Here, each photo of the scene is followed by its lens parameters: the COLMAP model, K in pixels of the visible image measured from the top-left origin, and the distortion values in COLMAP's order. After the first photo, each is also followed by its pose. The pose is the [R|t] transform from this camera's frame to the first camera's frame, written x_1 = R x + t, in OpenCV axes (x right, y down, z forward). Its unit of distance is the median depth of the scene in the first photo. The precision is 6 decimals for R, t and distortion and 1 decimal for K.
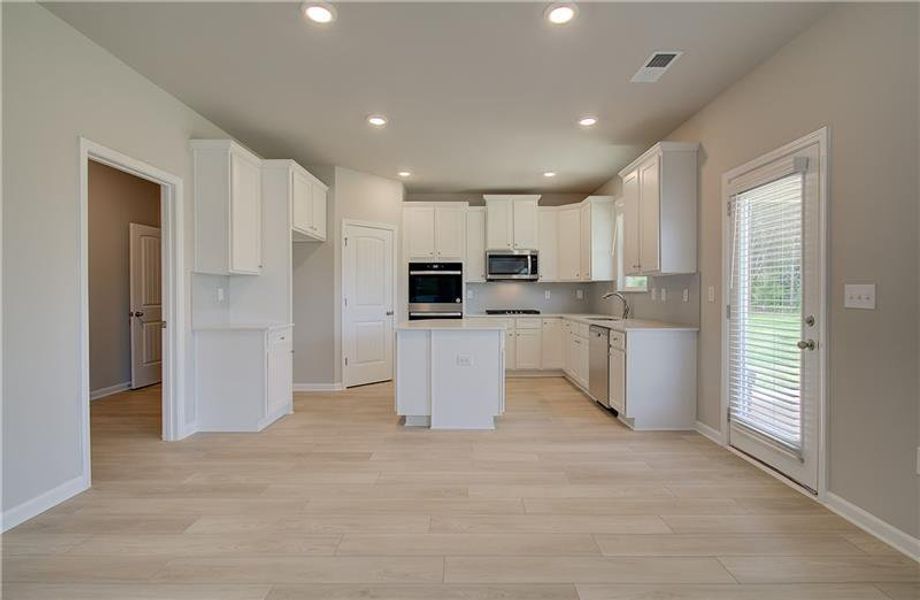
lens RADIAL K [[431.3, 0, 460.0], [0, 431.3, 300.0], [0, 0, 1]] dist [-0.003240, 0.000042]
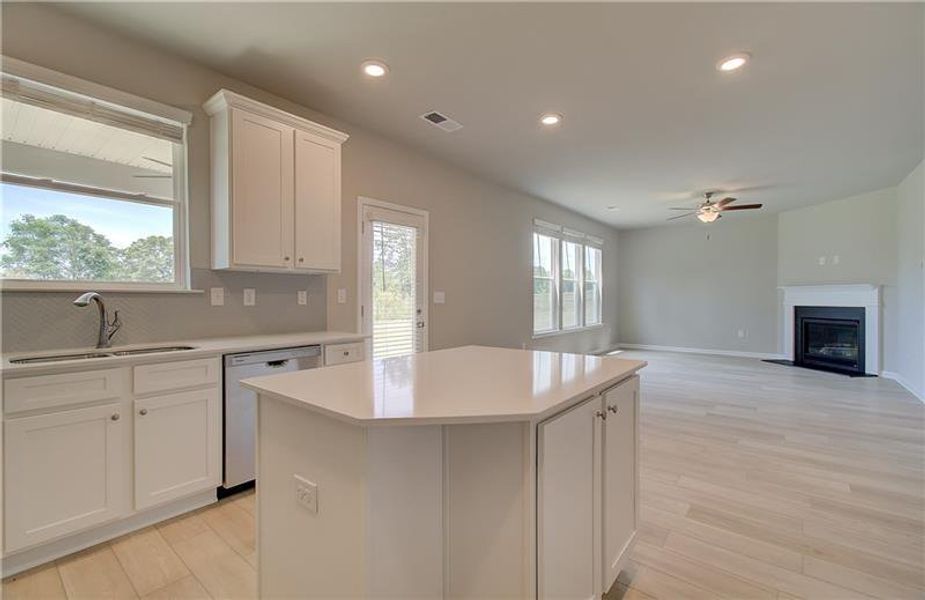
lens RADIAL K [[413.1, 0, 462.5], [0, 413.1, 300.0], [0, 0, 1]] dist [0.007184, 0.000479]
pose [[-0.790026, -0.002385, 0.613069, -0.184517], [0.009490, 0.999825, 0.016119, -0.011776], [-0.613000, 0.018552, -0.789865, 0.987176]]
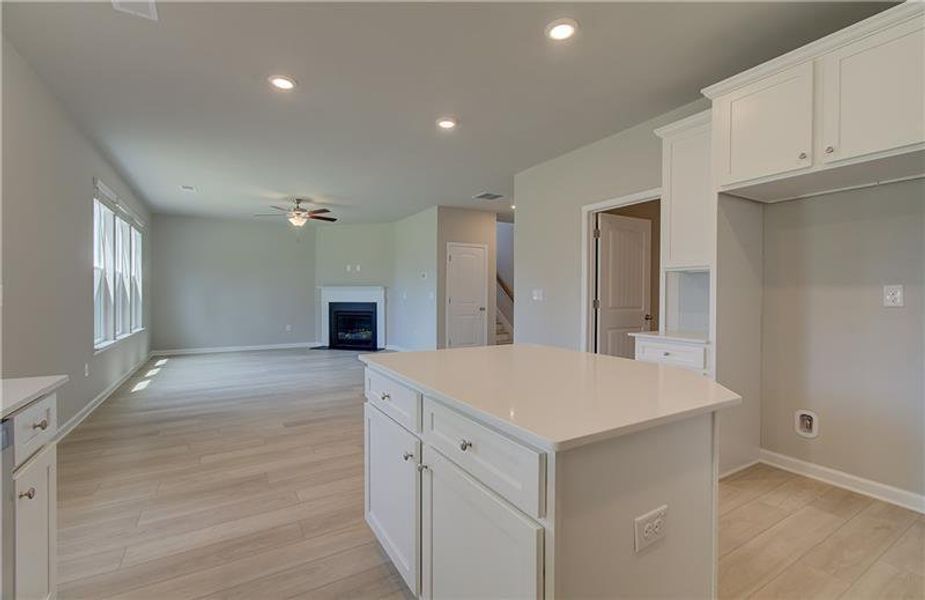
lens RADIAL K [[408.6, 0, 472.8], [0, 408.6, 298.1], [0, 0, 1]] dist [0.003926, 0.000663]
pose [[-0.843869, 0.001820, -0.536545, 0.169370], [-0.009522, 0.999786, 0.018368, -0.013422], [0.536464, 0.020609, -0.843671, 0.983710]]
